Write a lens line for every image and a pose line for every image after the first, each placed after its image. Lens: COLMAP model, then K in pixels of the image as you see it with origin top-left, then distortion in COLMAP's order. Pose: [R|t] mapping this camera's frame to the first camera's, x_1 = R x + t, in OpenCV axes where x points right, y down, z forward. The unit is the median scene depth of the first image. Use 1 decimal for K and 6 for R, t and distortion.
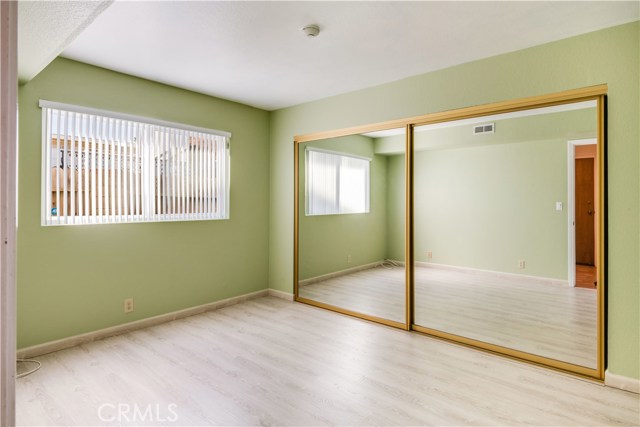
lens RADIAL K [[351.2, 0, 320.0], [0, 351.2, 213.5], [0, 0, 1]] dist [-0.002584, -0.000689]
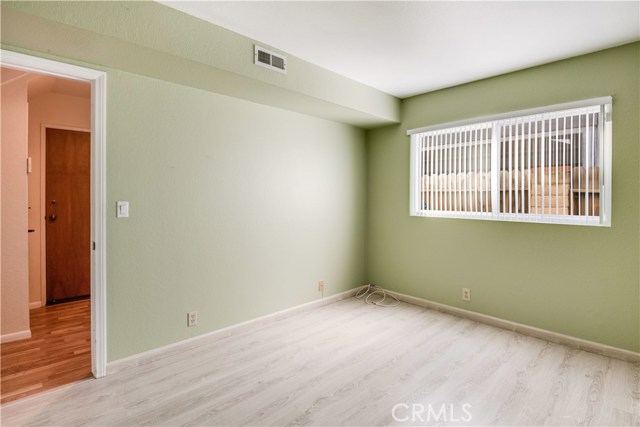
lens RADIAL K [[320.4, 0, 320.0], [0, 320.4, 213.5], [0, 0, 1]] dist [-0.002063, -0.001477]
pose [[-0.093728, 0.045578, -0.994554, 0.476741], [-0.042747, 0.997846, 0.049757, -0.019429], [0.994680, 0.047178, -0.091578, 0.623411]]
